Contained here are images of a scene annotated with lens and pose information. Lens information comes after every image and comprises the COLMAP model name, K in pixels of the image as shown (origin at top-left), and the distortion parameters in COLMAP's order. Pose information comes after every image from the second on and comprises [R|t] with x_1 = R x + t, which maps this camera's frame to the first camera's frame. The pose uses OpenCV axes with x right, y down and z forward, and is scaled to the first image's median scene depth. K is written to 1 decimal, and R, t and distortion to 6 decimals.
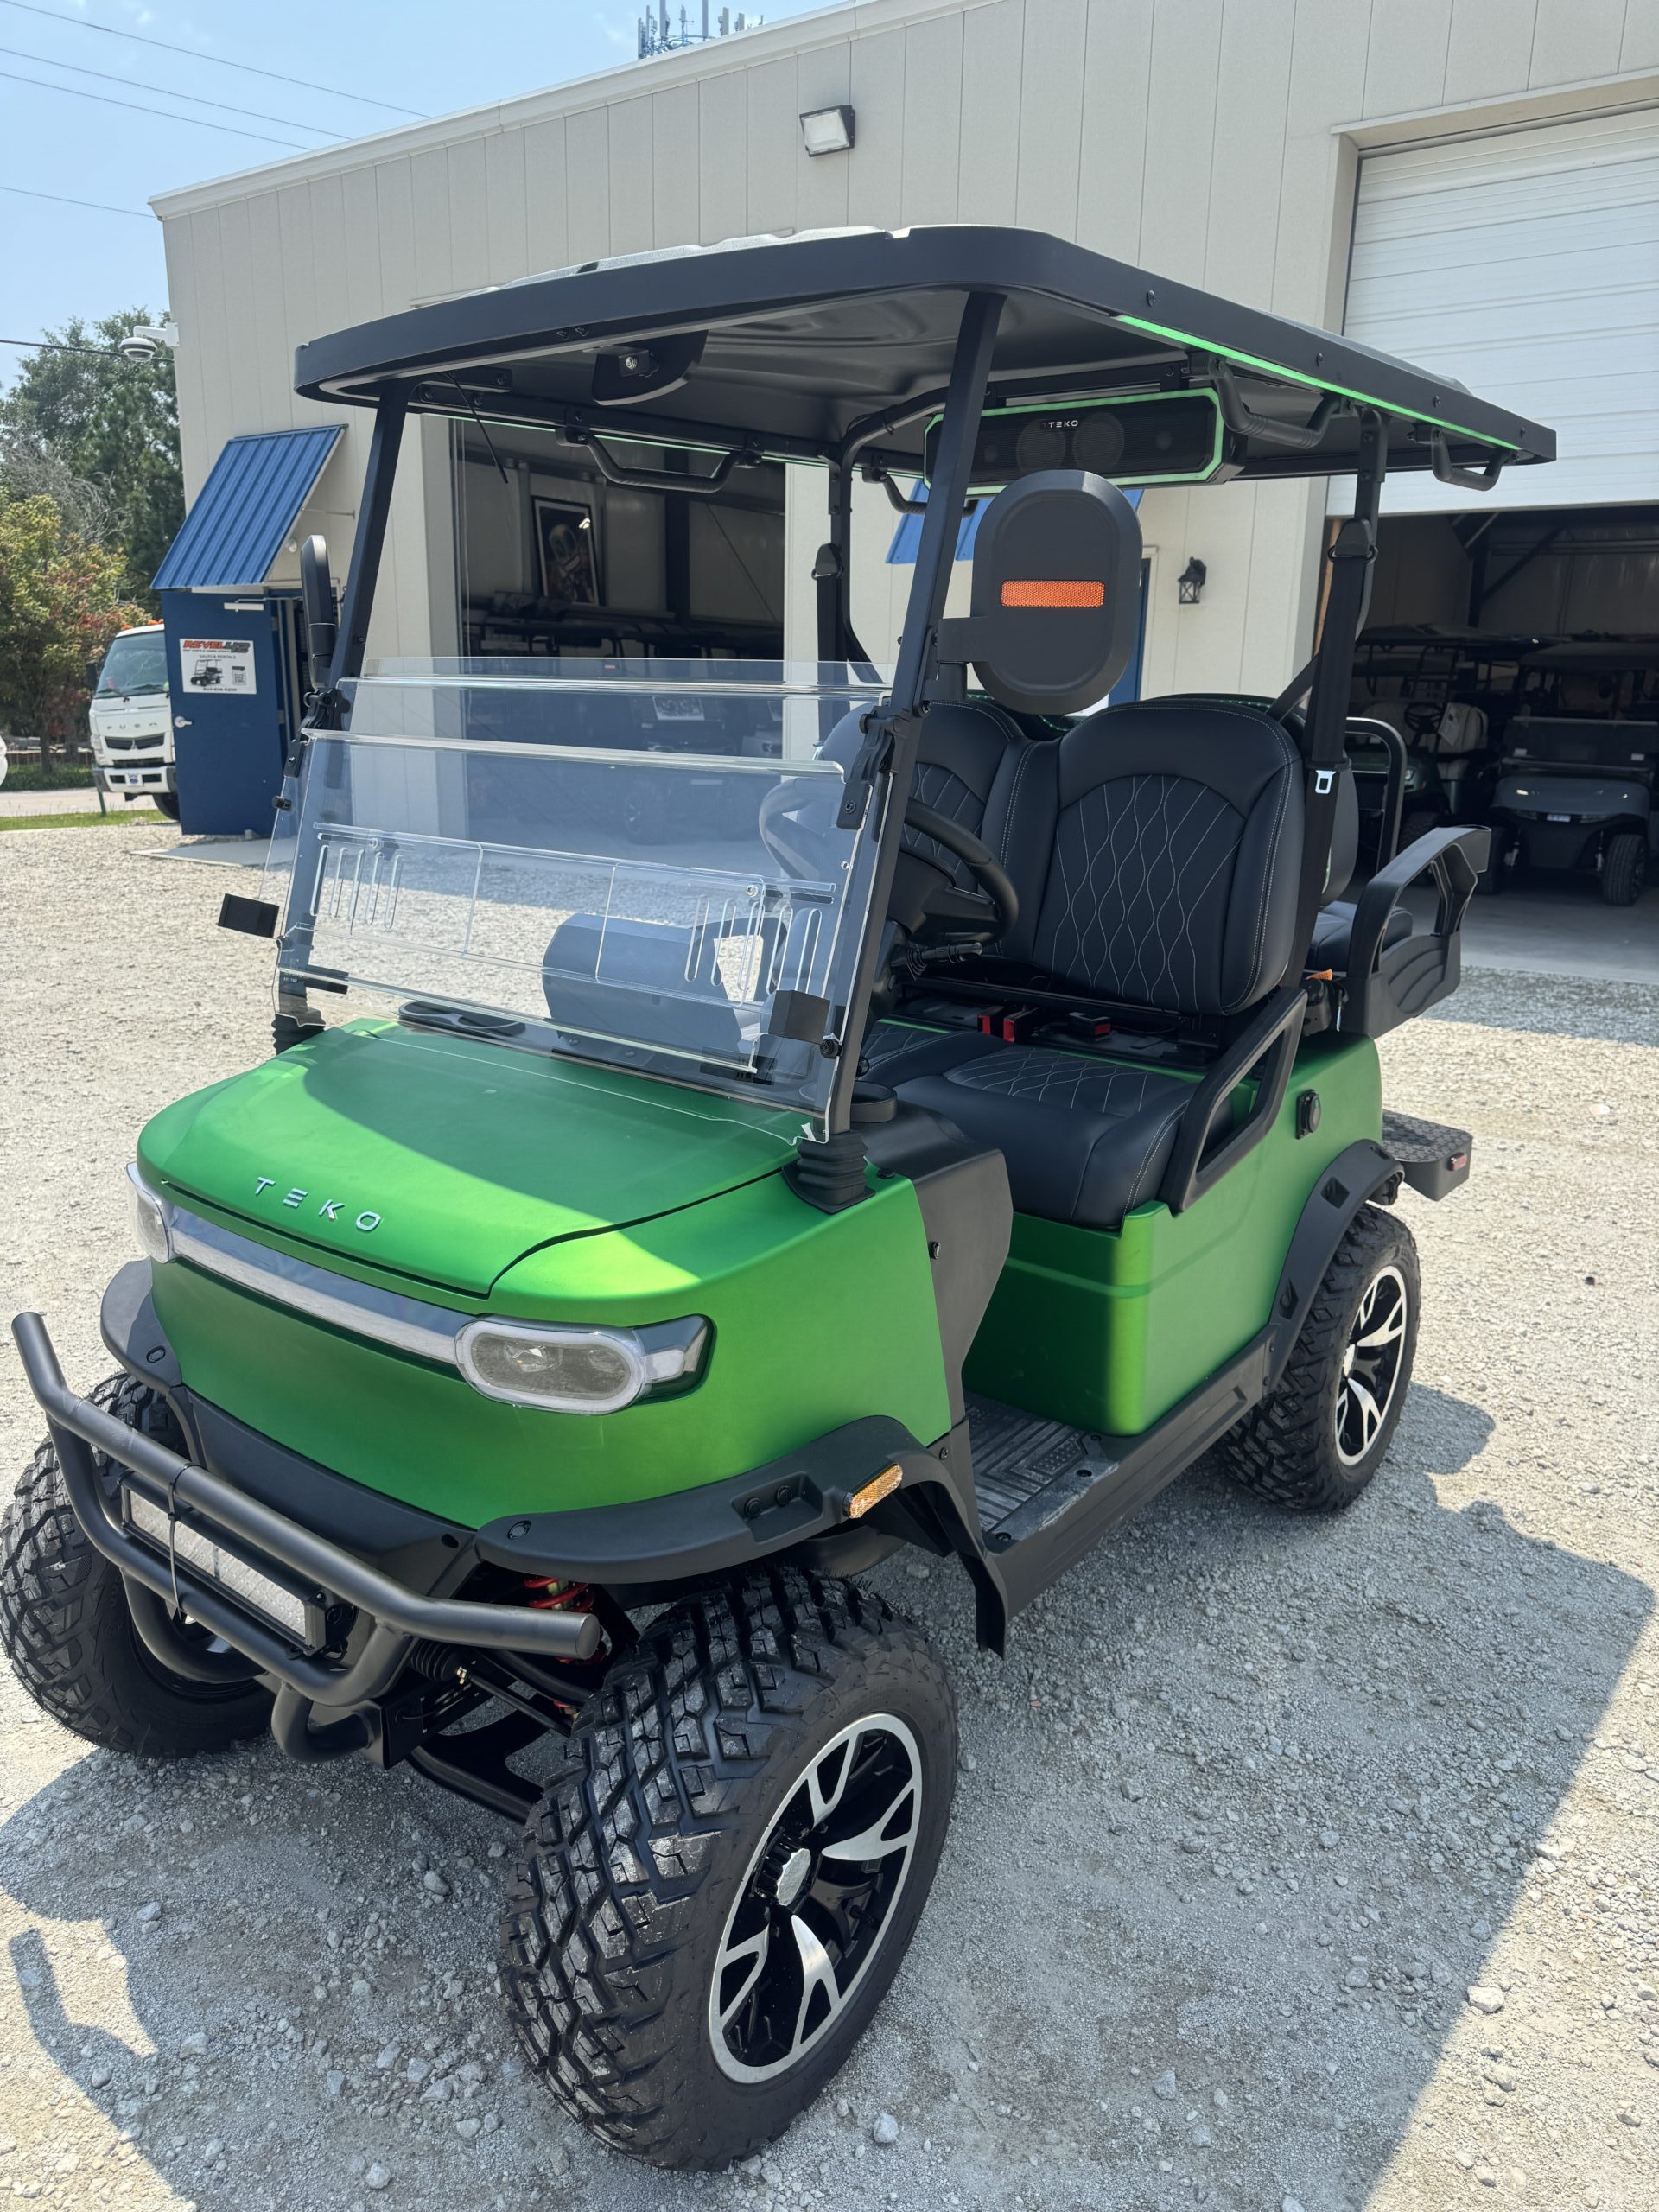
lens RADIAL K [[1546.3, 0, 848.7], [0, 1546.3, 1108.8], [0, 0, 1]] dist [0.051840, -0.067682]
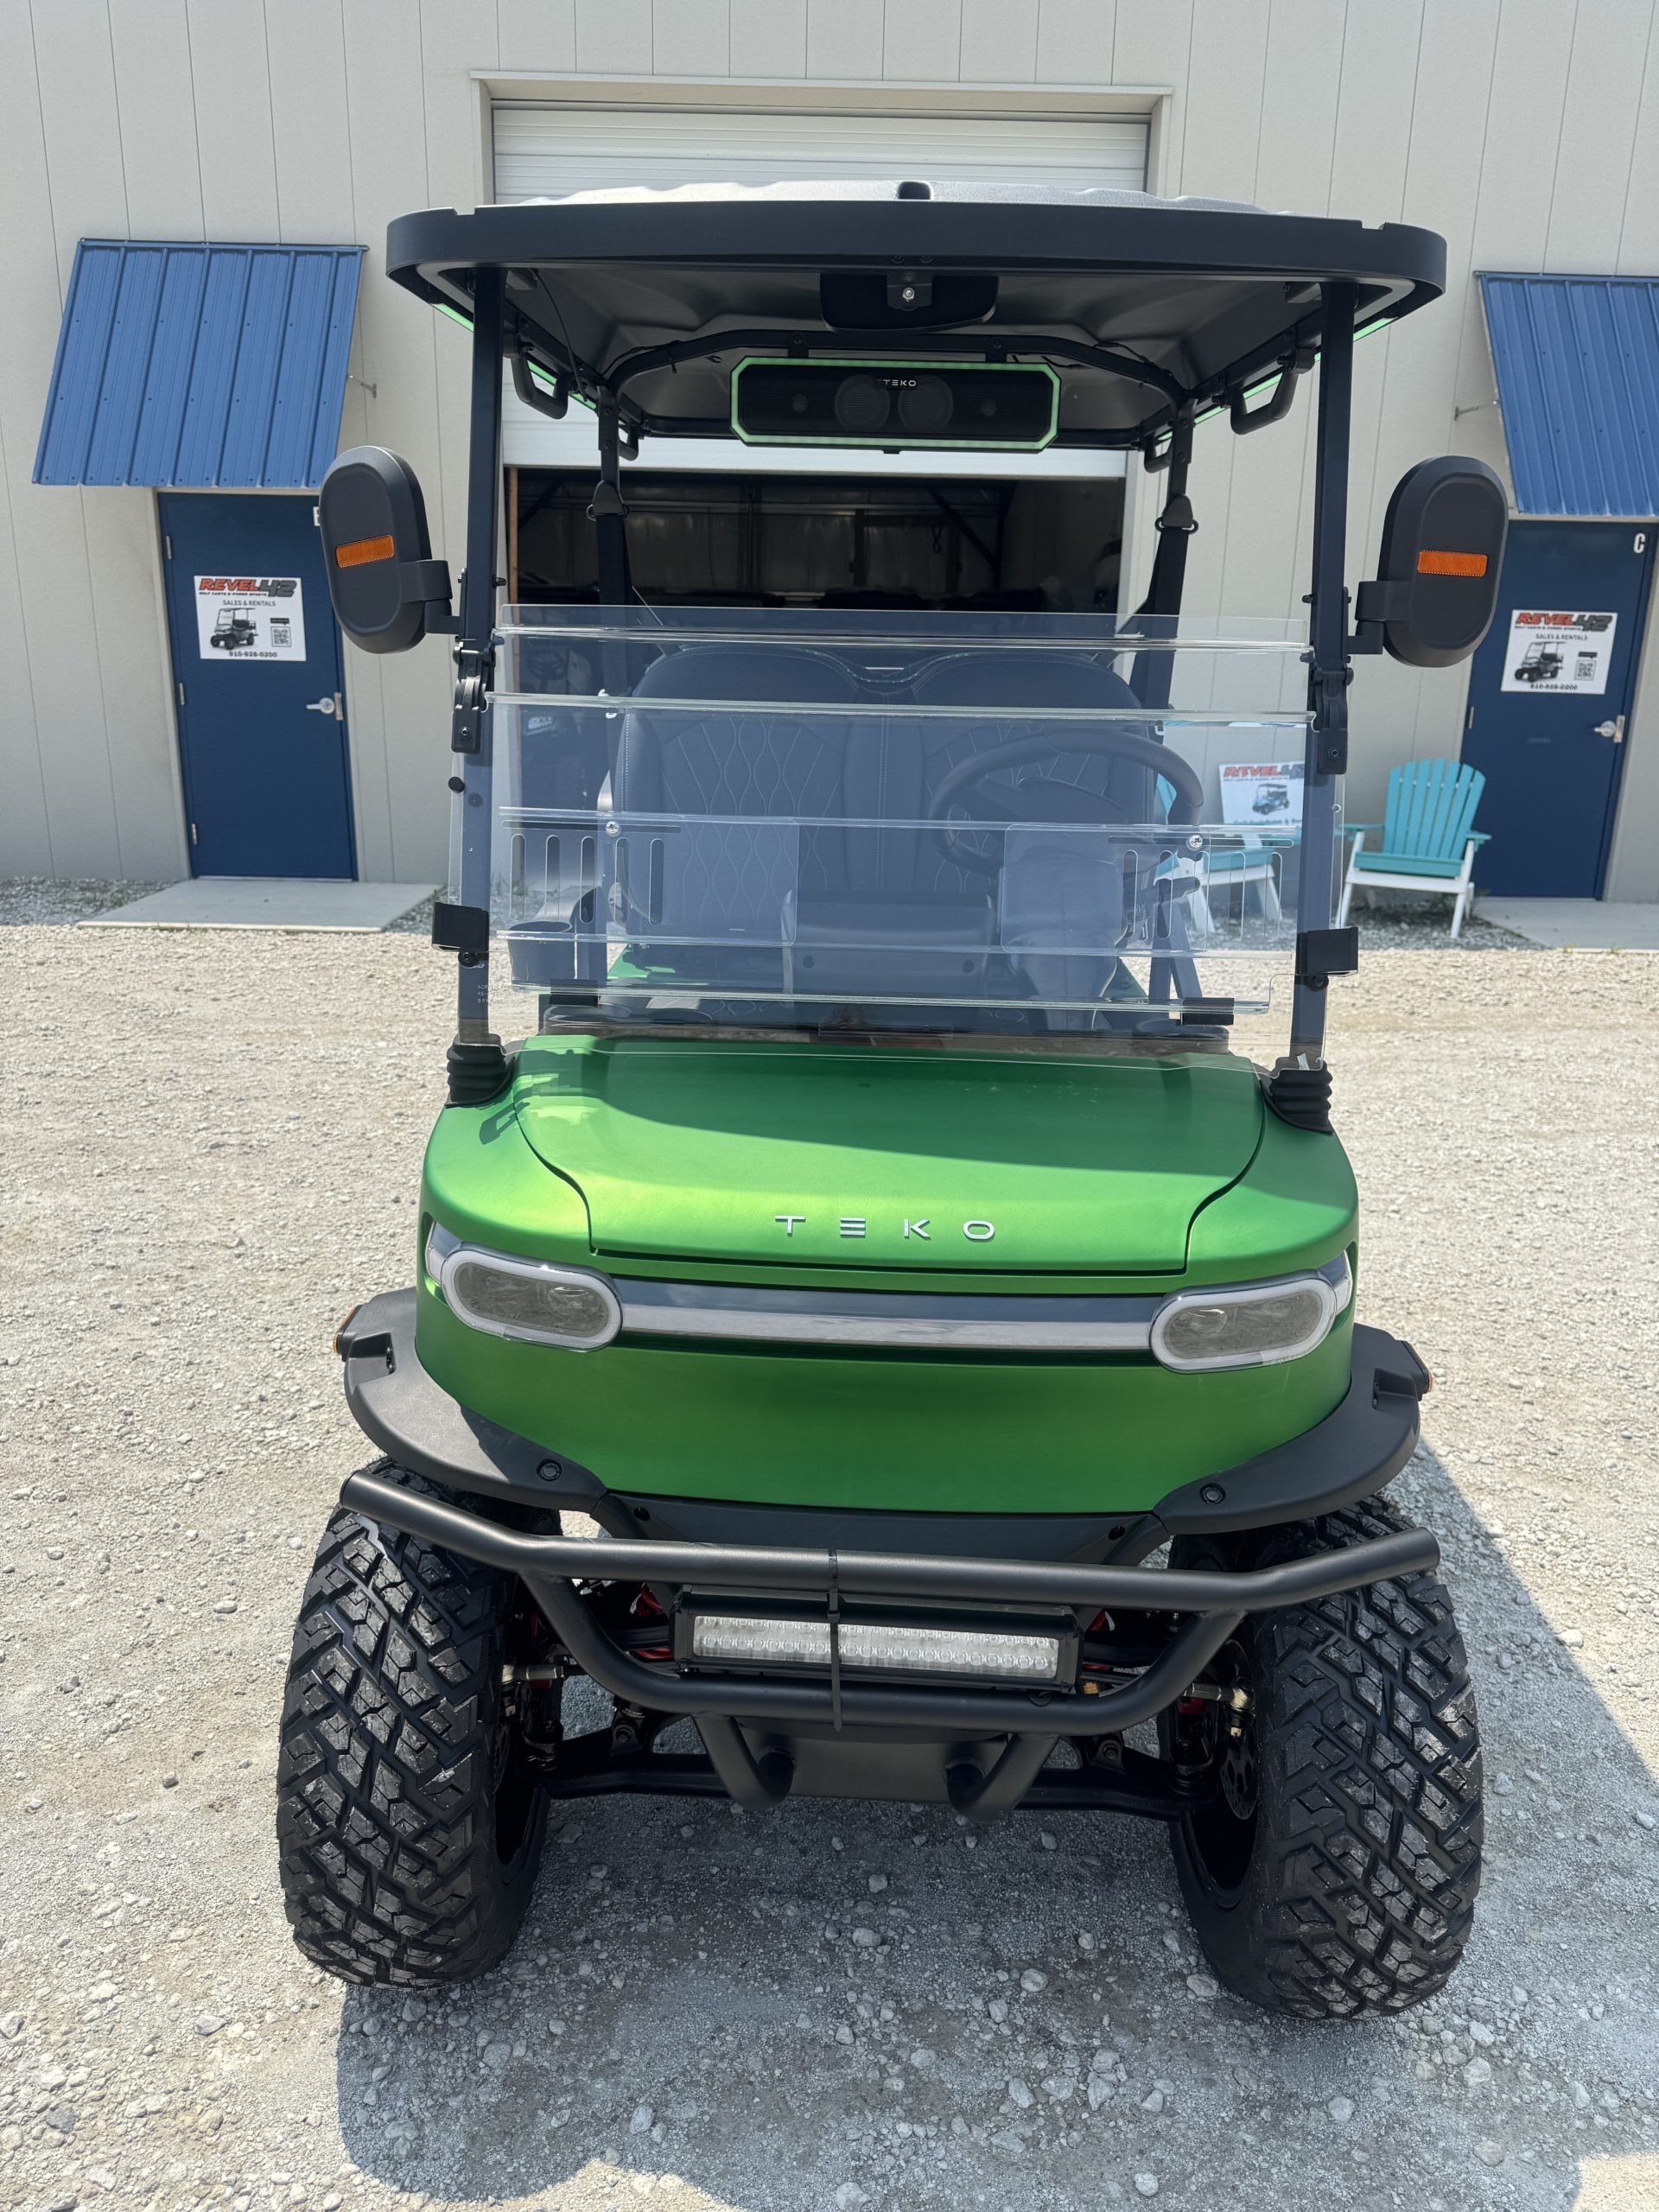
lens RADIAL K [[1546.0, 0, 829.5], [0, 1546.0, 1106.0], [0, 0, 1]] dist [0.014100, -0.019270]
pose [[0.815206, -0.167360, 0.554463, -0.766359], [0.148771, 0.985727, 0.078801, -0.075408], [-0.559737, 0.018249, 0.828469, 0.254258]]
